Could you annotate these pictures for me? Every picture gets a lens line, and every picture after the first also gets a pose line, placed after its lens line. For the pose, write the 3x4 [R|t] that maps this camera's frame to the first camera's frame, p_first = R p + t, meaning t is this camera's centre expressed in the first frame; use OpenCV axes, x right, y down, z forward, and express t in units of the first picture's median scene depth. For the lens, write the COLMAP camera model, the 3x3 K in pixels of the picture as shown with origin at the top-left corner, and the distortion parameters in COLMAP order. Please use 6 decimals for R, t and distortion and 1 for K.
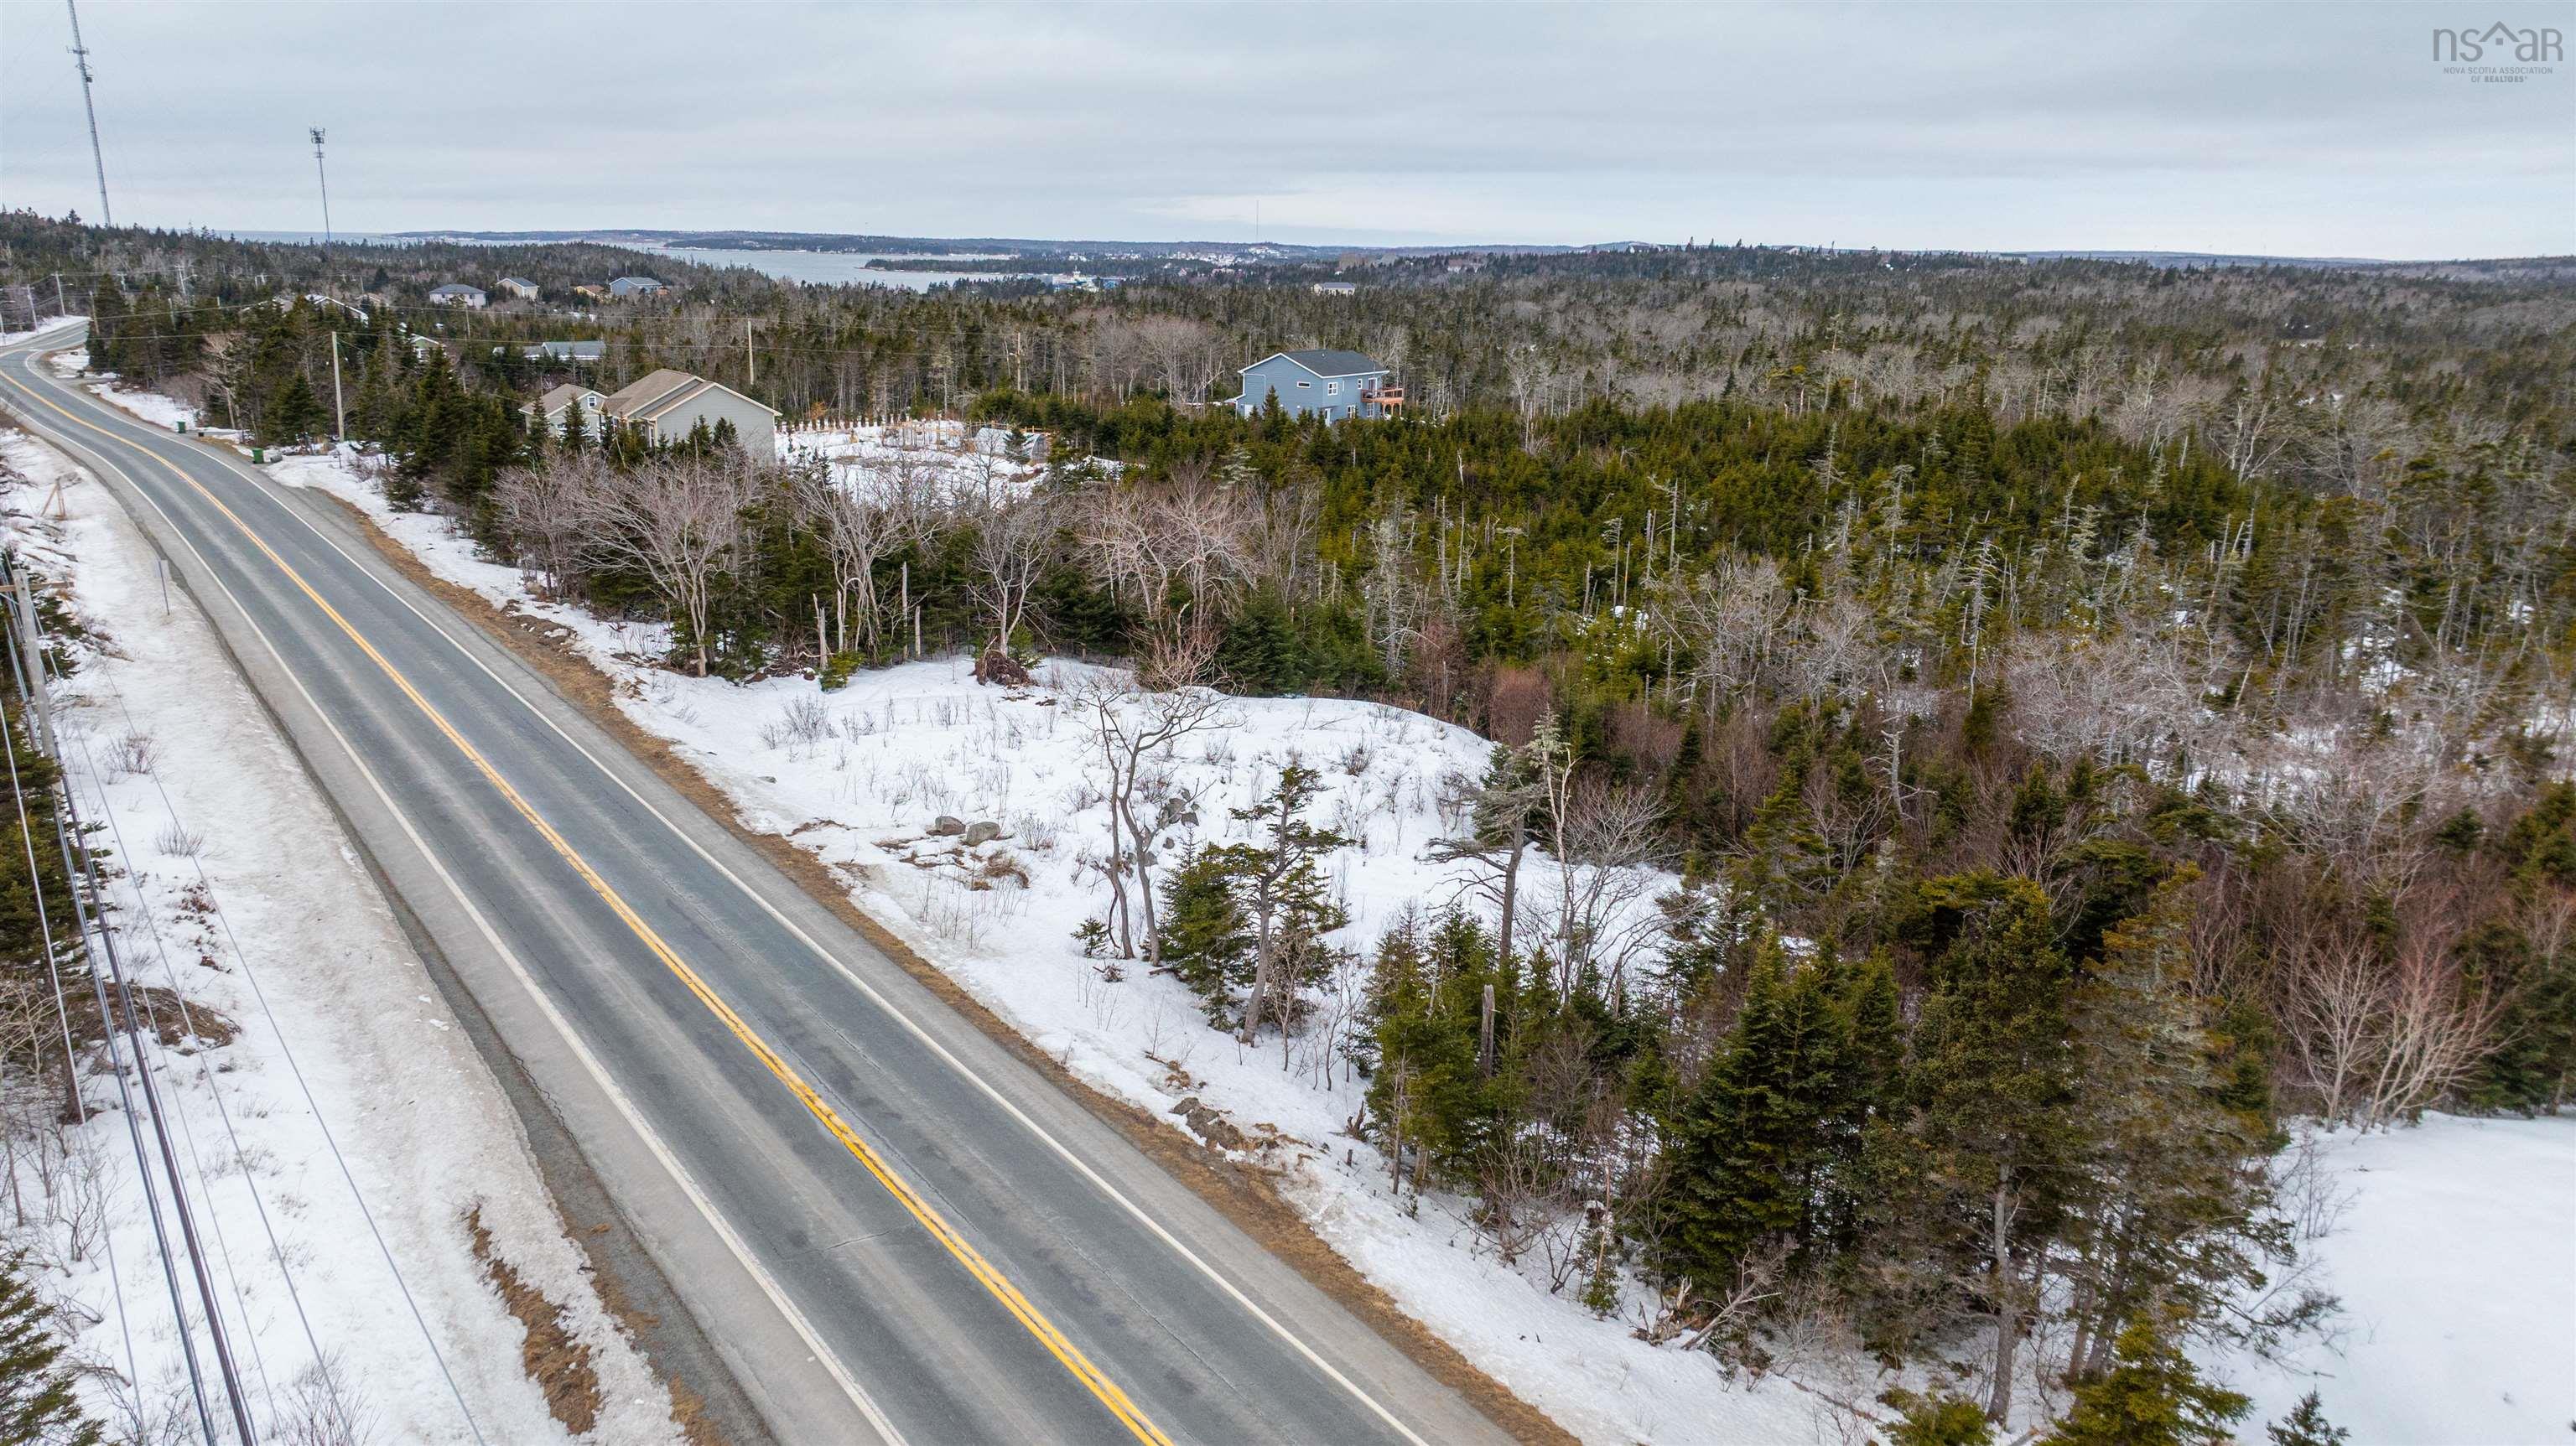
lens RADIAL K [[1807.7, 0, 1288.0], [0, 1807.7, 723.0], [0, 0, 1]] dist [-0.019346, 0.000832]
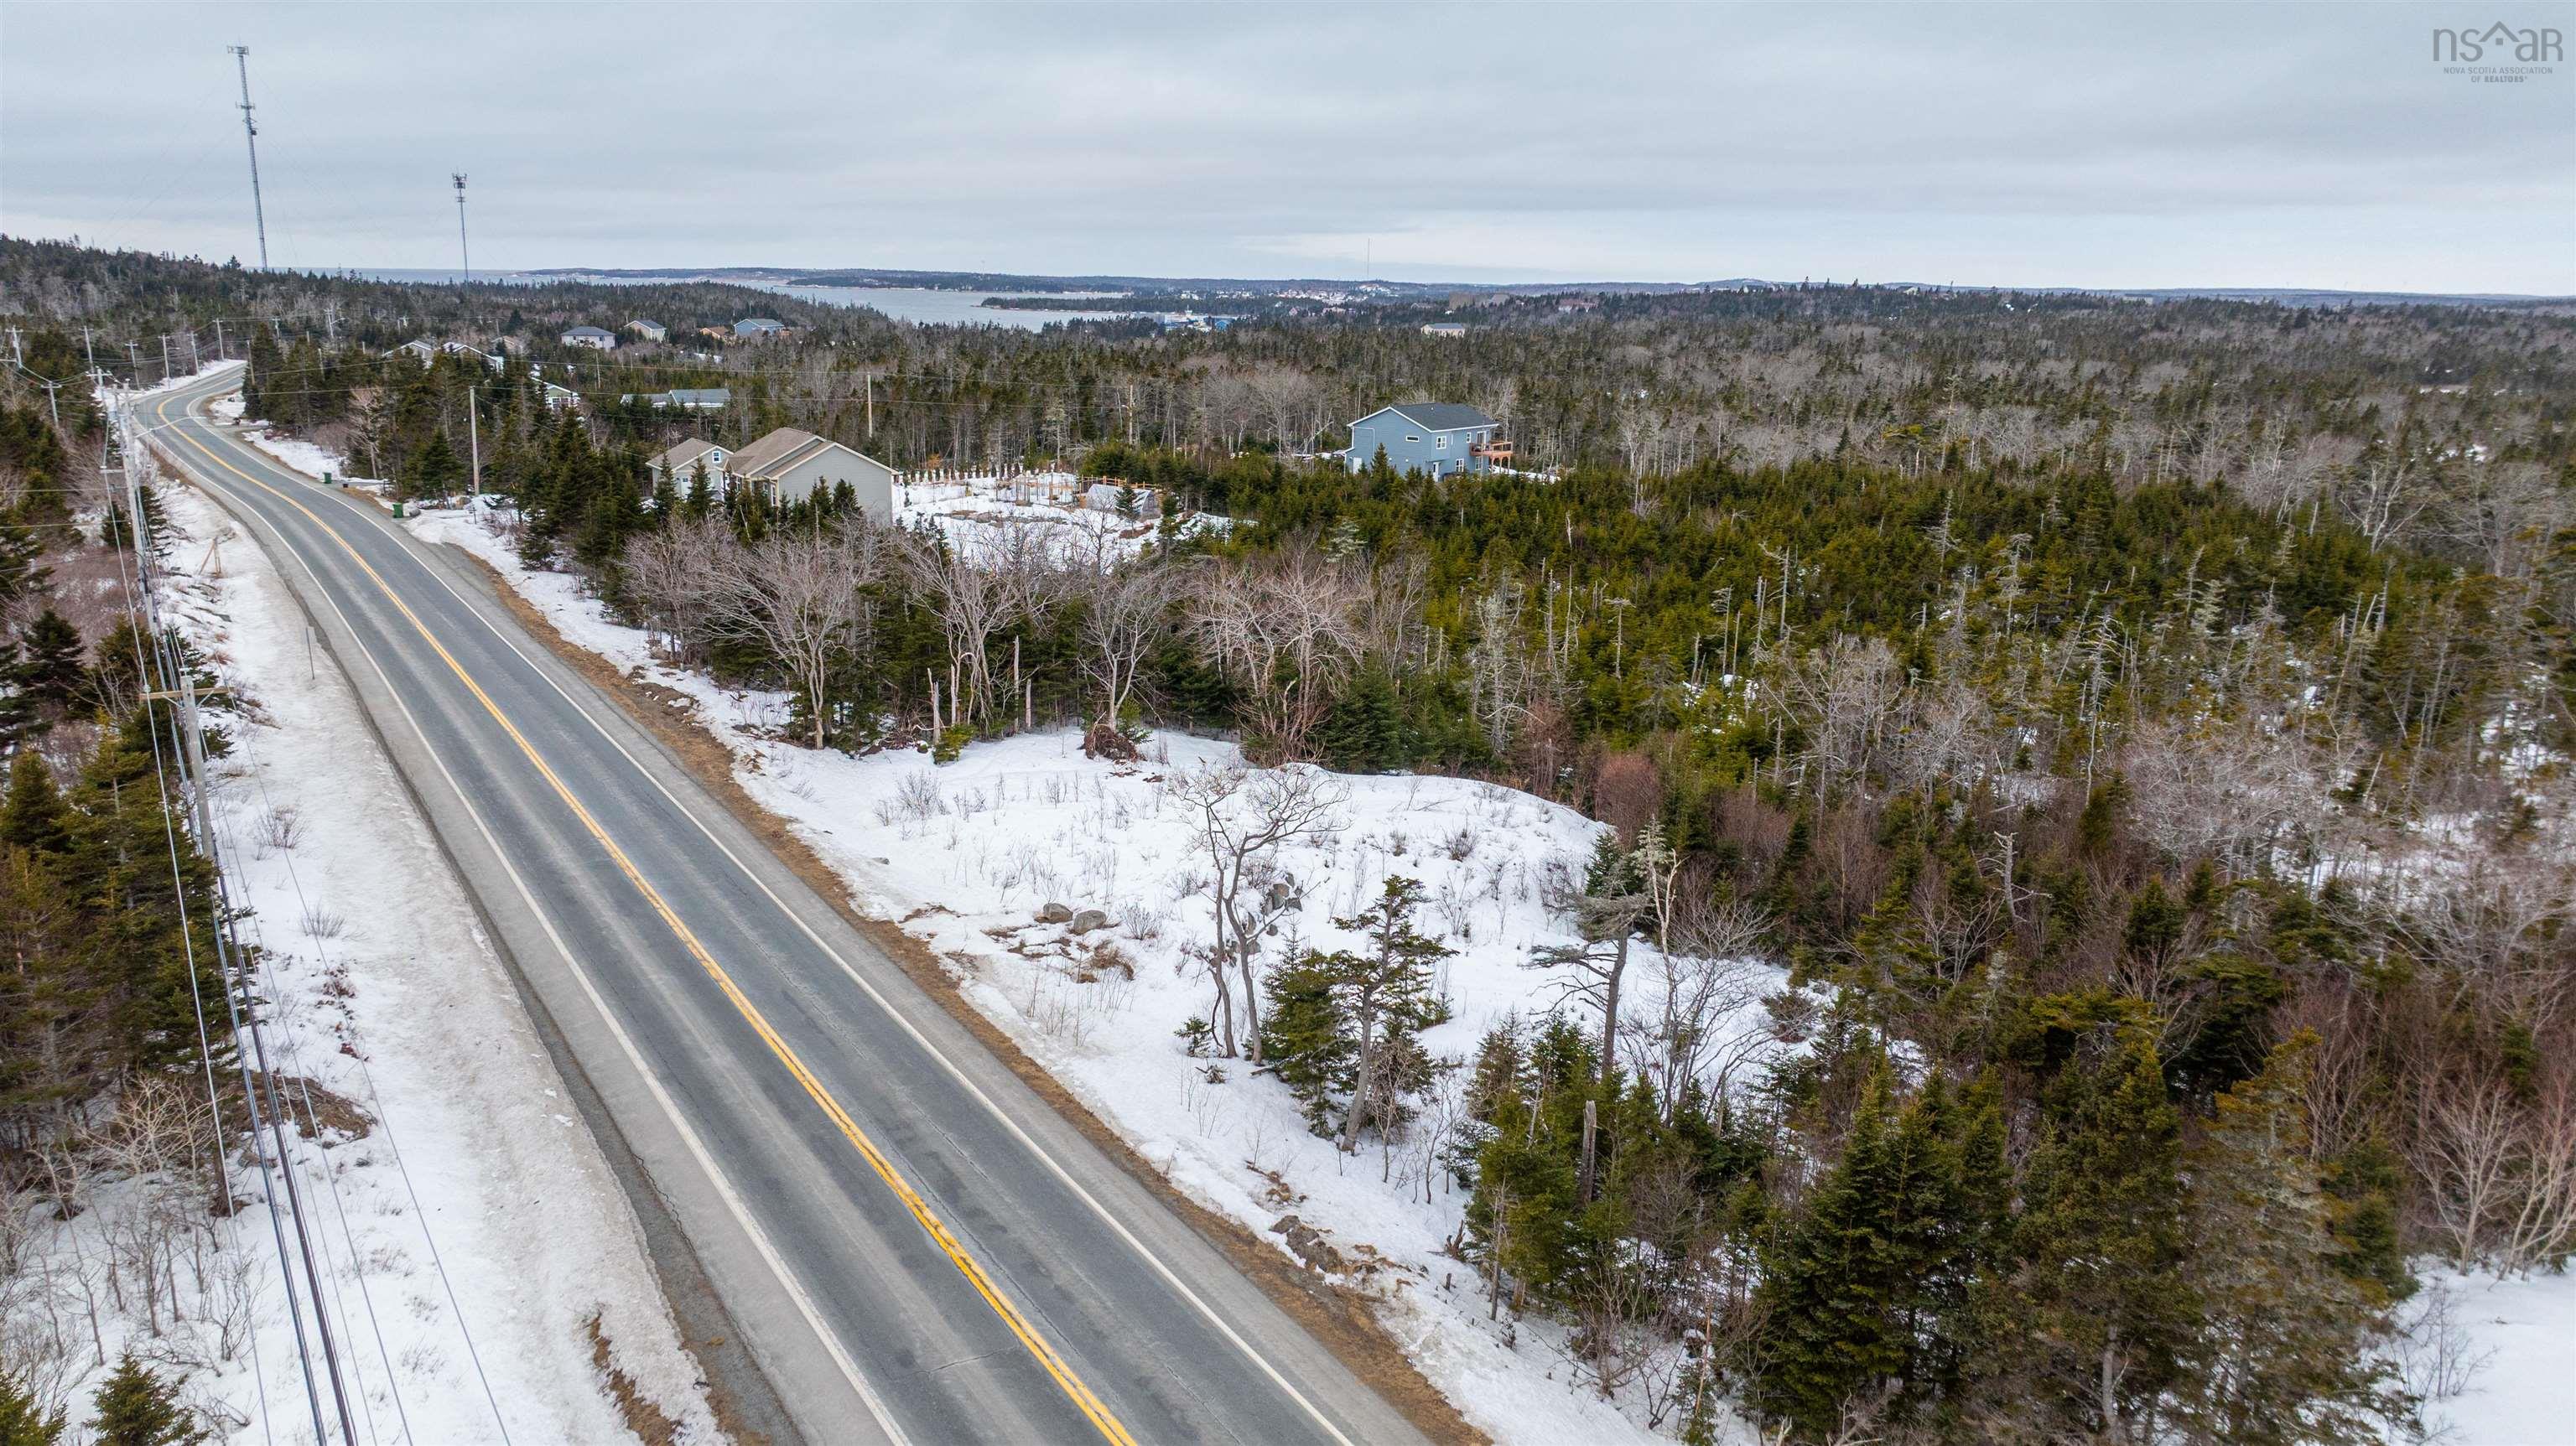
lens RADIAL K [[1811.5, 0, 1290.2], [0, 1811.5, 709.8], [0, 0, 1]] dist [-0.017086, -0.005287]
pose [[0.998304, 0.013268, -0.056690, -0.000378], [-0.014790, 0.999539, -0.026518, -0.024525], [0.056312, 0.027312, 0.998040, -0.008216]]
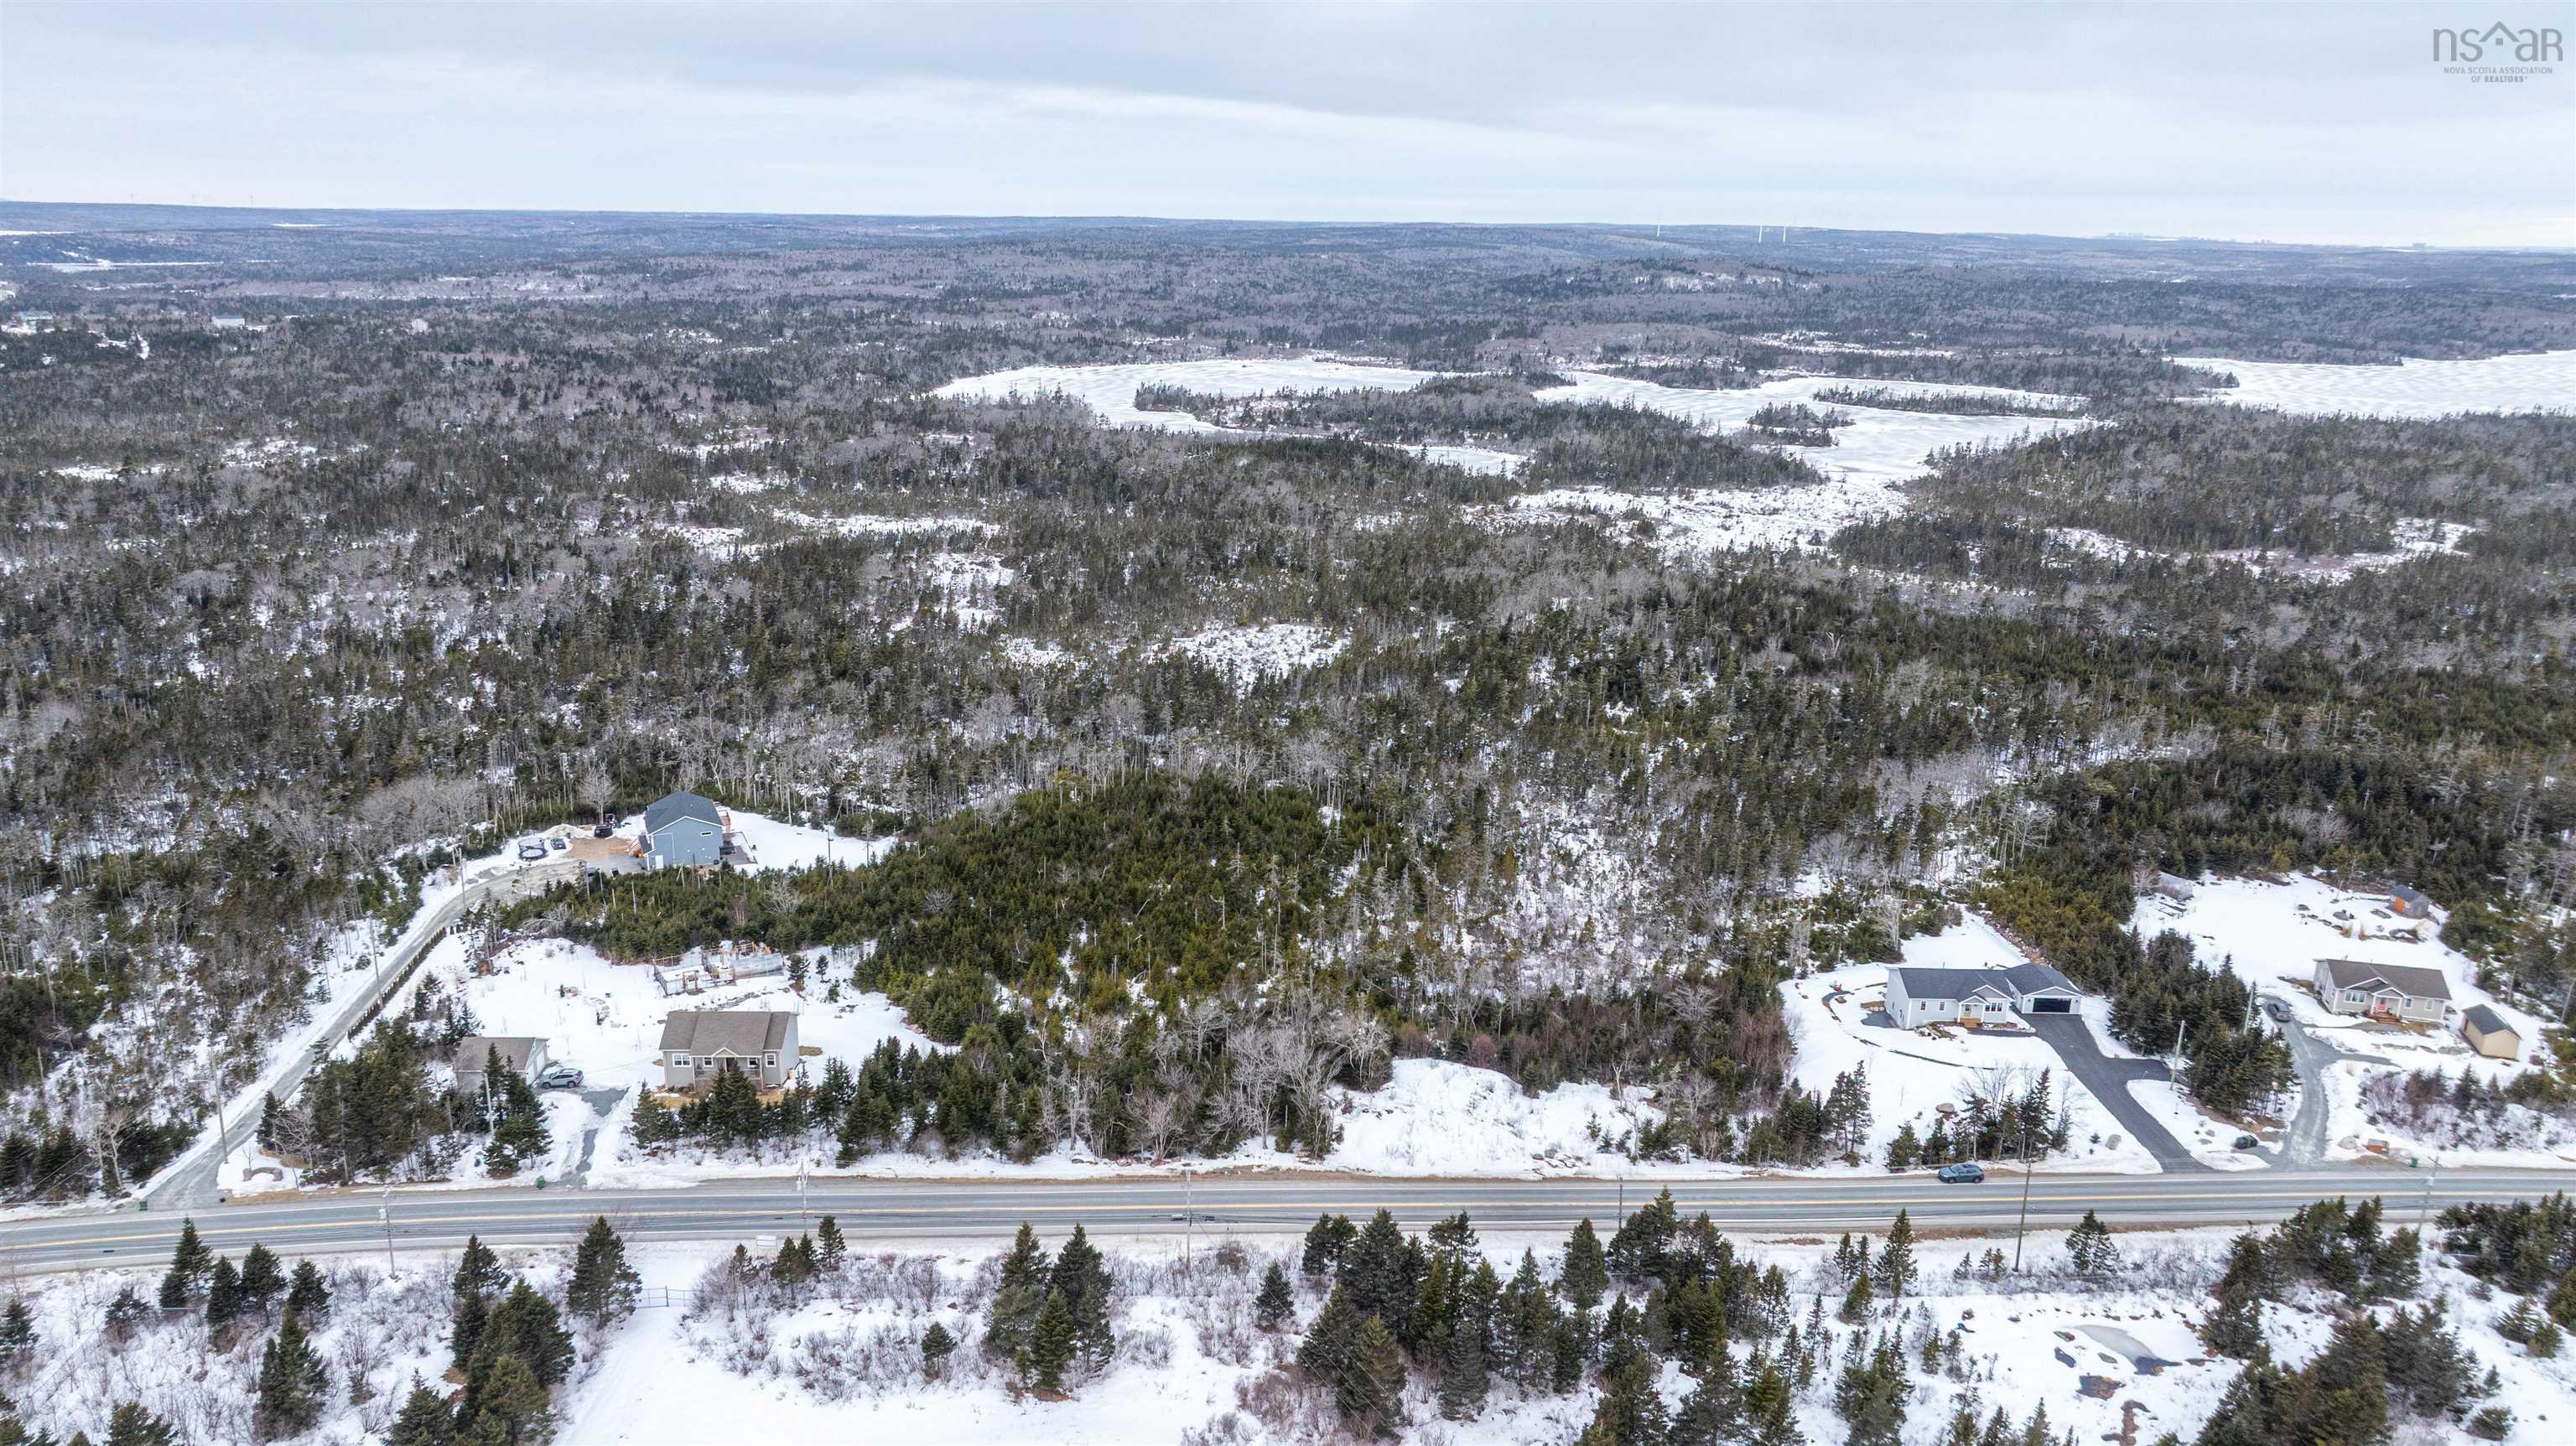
lens RADIAL K [[1807.7, 0, 1288.0], [0, 1807.7, 723.0], [0, 0, 1]] dist [-0.019346, 0.000832]
pose [[0.546323, -0.238794, 0.802813, -2.274269], [0.207179, 0.967239, 0.146714, -1.013584], [-0.811547, 0.086173, 0.577898, -0.497317]]
